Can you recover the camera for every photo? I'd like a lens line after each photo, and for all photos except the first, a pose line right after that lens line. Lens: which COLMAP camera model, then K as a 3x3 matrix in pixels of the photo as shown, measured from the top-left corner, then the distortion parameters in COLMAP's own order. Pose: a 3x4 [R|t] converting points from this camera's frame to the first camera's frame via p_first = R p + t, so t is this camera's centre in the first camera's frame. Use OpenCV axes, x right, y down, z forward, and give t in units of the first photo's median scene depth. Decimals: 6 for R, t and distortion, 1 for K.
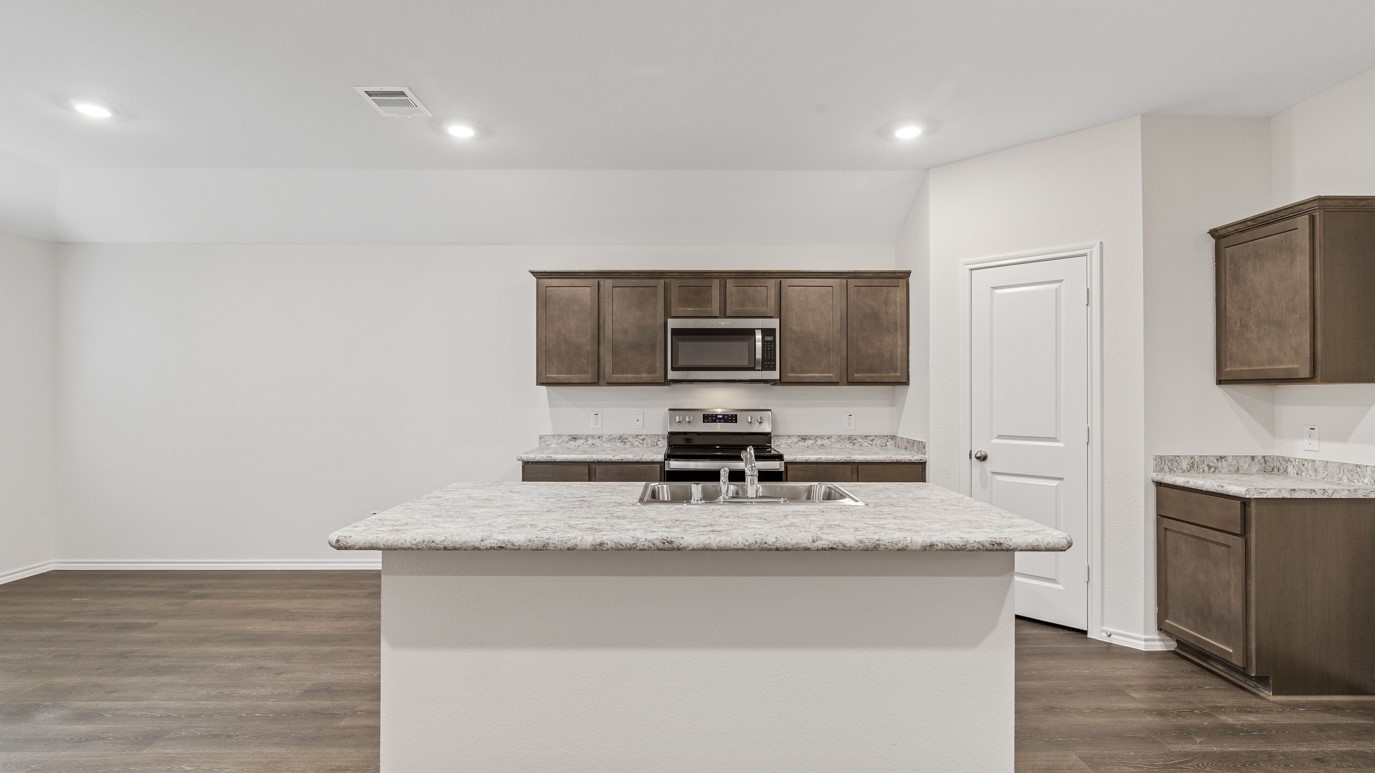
lens RADIAL K [[632.1, 0, 689.6], [0, 632.1, 385.3], [0, 0, 1]] dist [-0.002454, -0.003025]
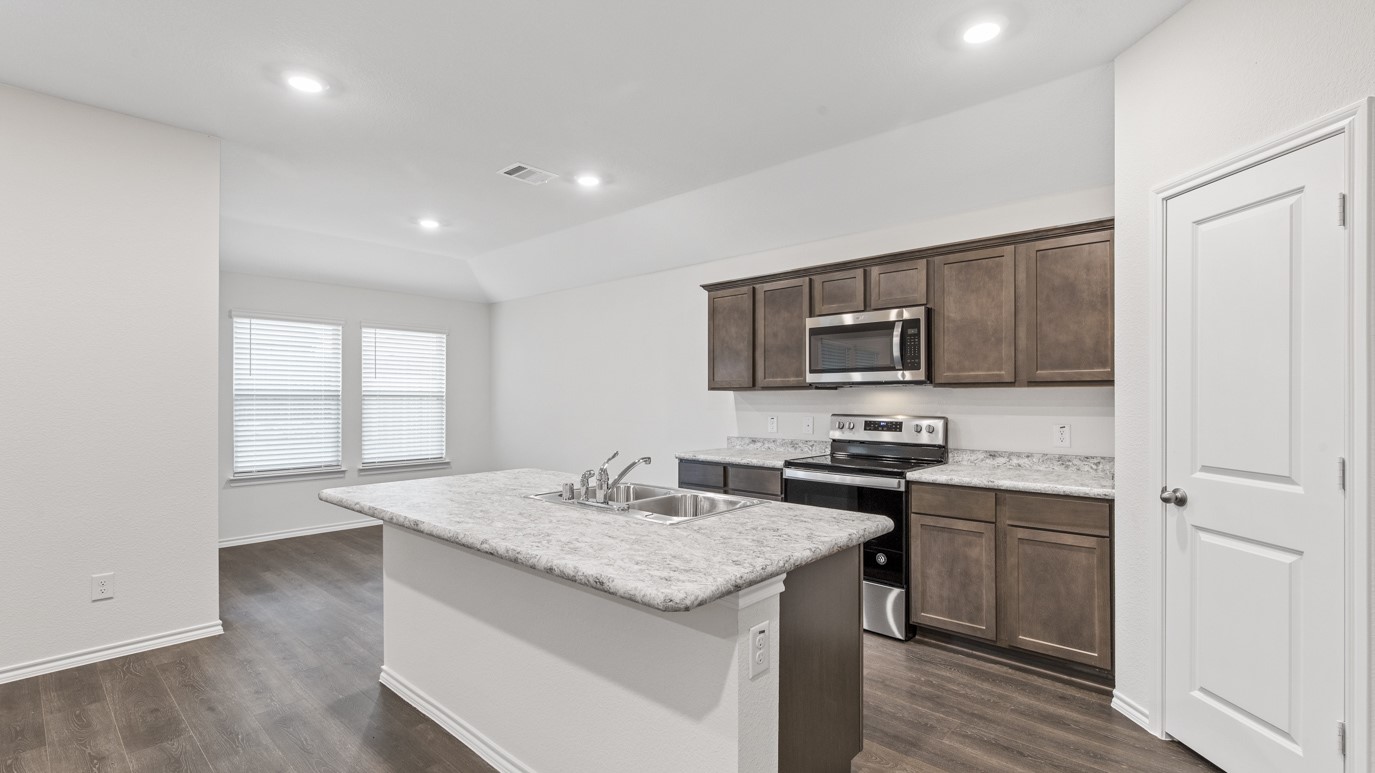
lens RADIAL K [[615.7, 0, 690.7], [0, 615.7, 397.5], [0, 0, 1]] dist [0.006662, -0.001377]
pose [[0.737566, -0.002111, -0.675272, 0.483987], [0.010788, 0.999904, 0.008657, 0.002959], [0.675189, -0.013670, 0.737518, 0.216246]]
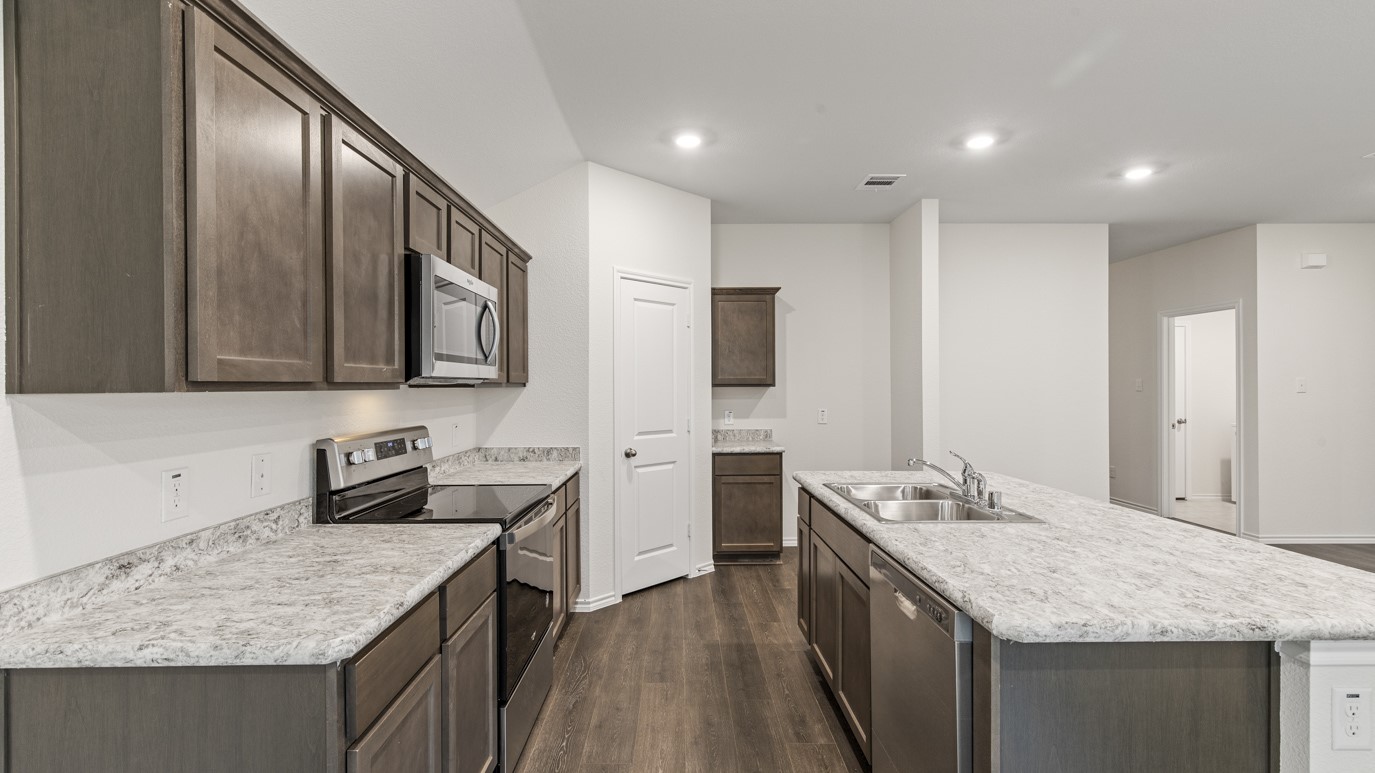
lens RADIAL K [[615.7, 0, 688.8], [0, 615.7, 384.2], [0, 0, 1]] dist [0.006662, -0.001377]
pose [[-0.008813, 0.000455, 0.999961, -0.547846], [-0.010450, 0.999945, -0.000547, -0.005664], [-0.999907, -0.010454, -0.008807, 0.846735]]
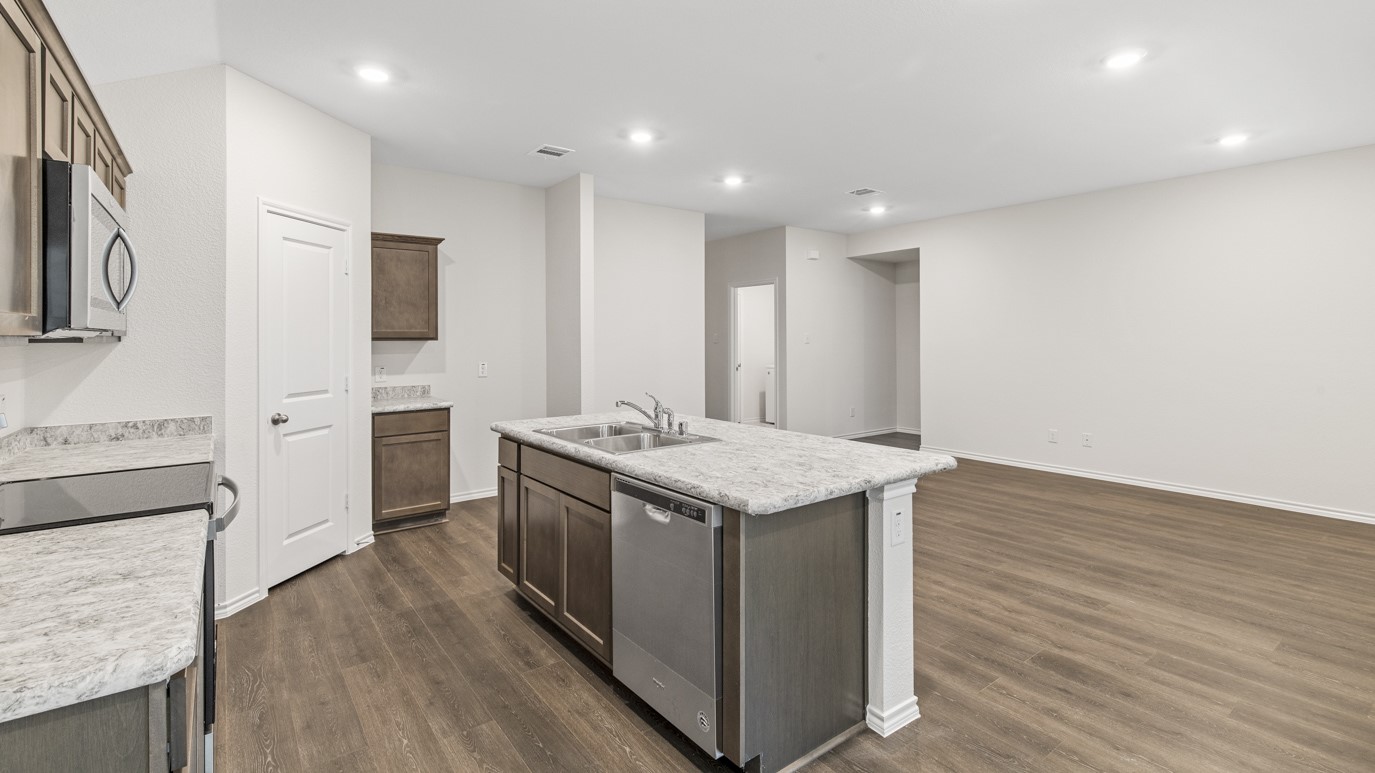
lens RADIAL K [[615.7, 0, 690.1], [0, 615.7, 335.0], [0, 0, 1]] dist [0.006662, -0.001377]
pose [[-0.600515, 0.003795, 0.799604, -0.567881], [-0.008228, 0.999906, -0.010925, -0.004590], [-0.799571, -0.013139, -0.600428, 0.987921]]
